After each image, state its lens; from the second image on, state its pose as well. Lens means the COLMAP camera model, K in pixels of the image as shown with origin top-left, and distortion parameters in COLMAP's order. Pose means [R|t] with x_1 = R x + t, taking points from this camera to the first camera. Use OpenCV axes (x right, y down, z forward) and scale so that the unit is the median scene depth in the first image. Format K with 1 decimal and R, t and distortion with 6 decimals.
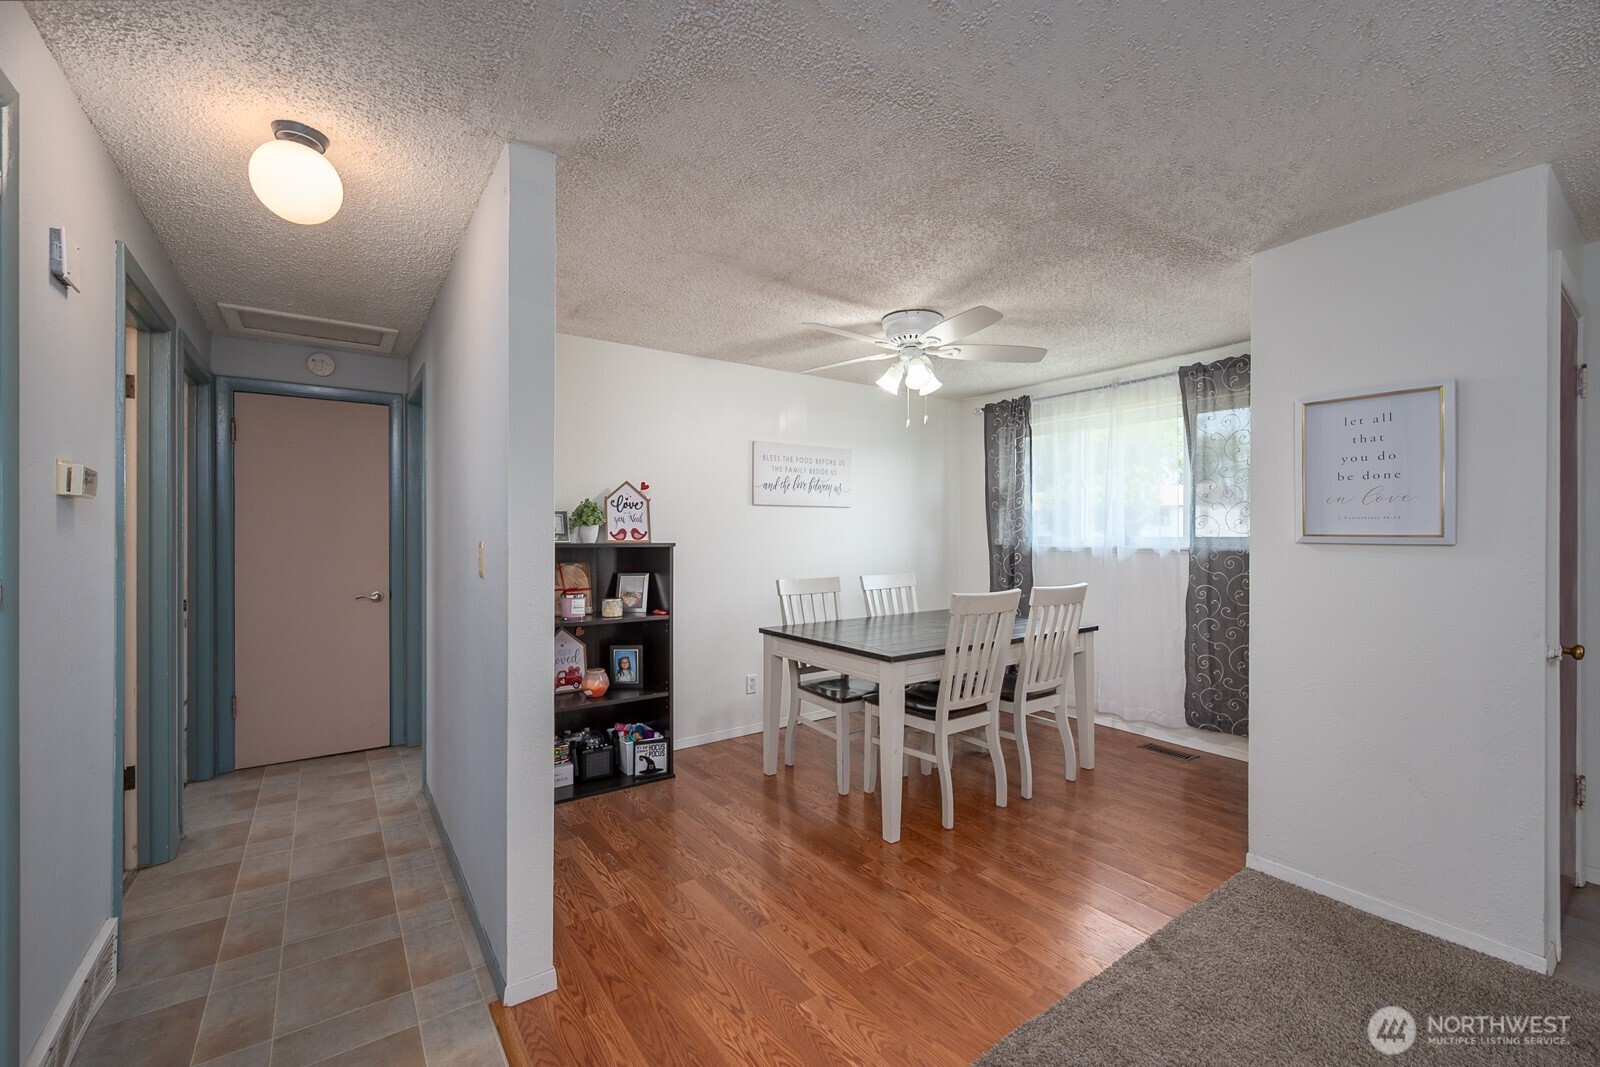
lens RADIAL K [[657.0, 0, 799.7], [0, 657.0, 530.1], [0, 0, 1]] dist [-0.000840, 0.000017]
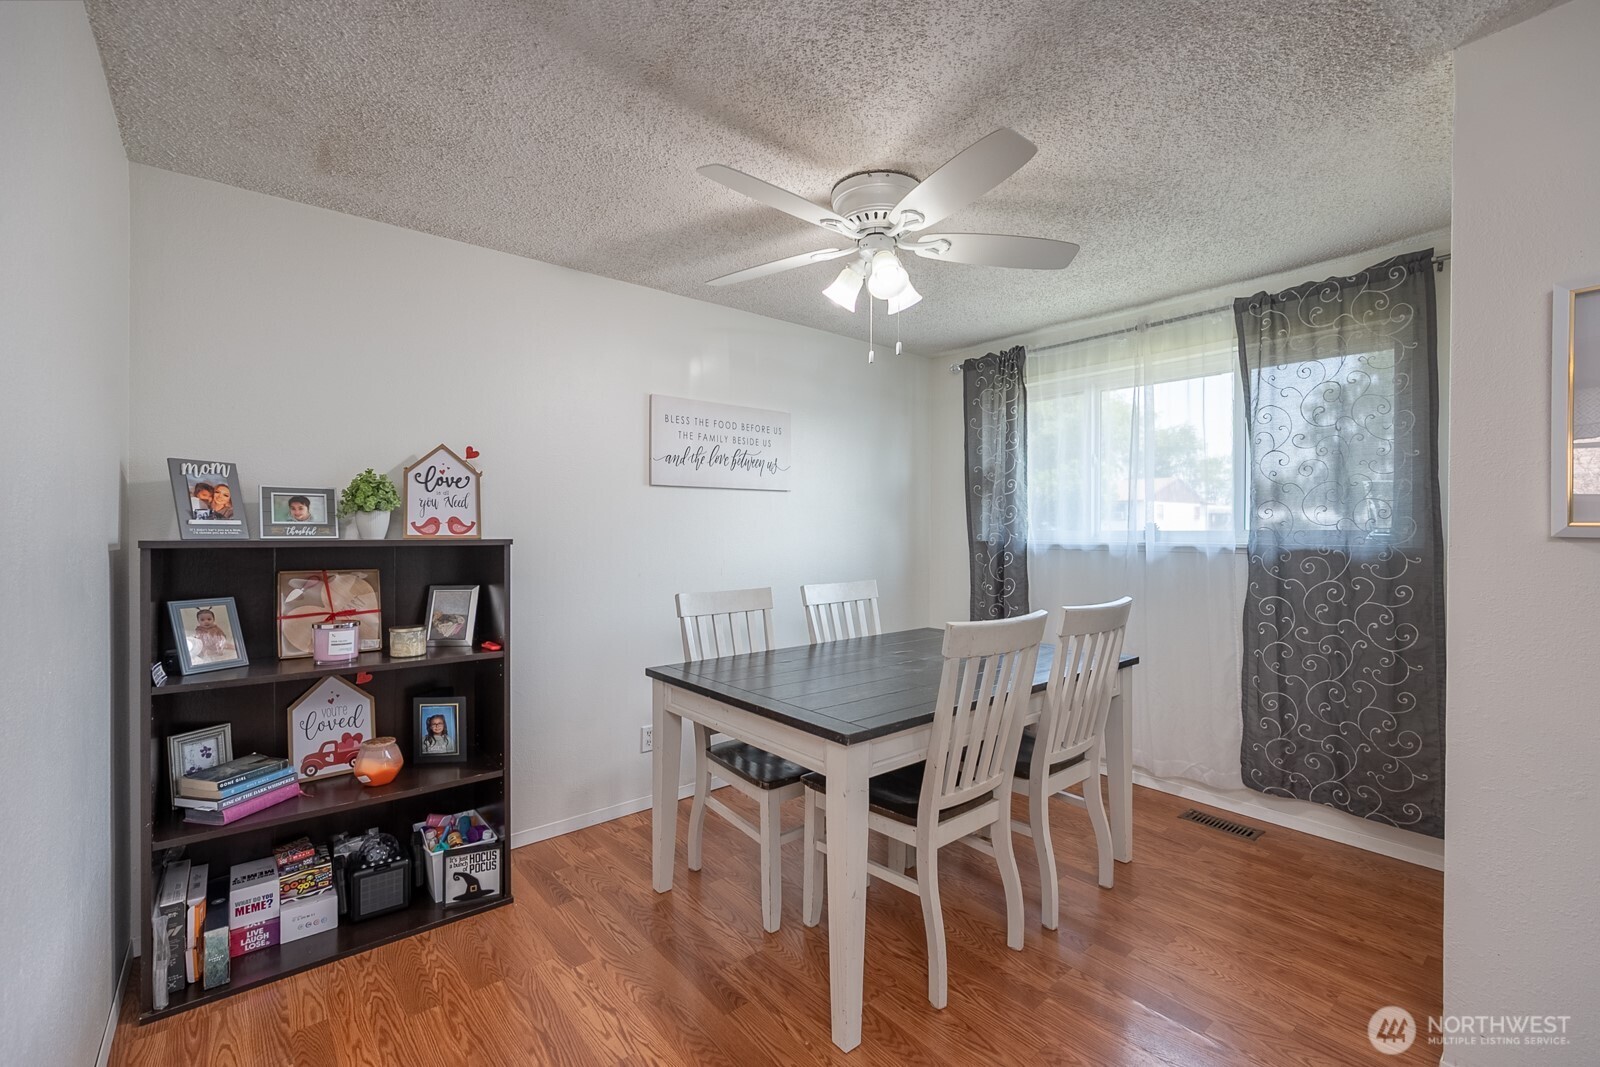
lens RADIAL K [[681.1, 0, 797.9], [0, 681.1, 530.3], [0, 0, 1]] dist [-0.002401, -0.000385]
pose [[0.997303, -0.000219, 0.073395, 0.039624], [-0.000248, 0.999980, 0.006344, 0.006364], [-0.073395, -0.006345, 0.997283, 0.306702]]
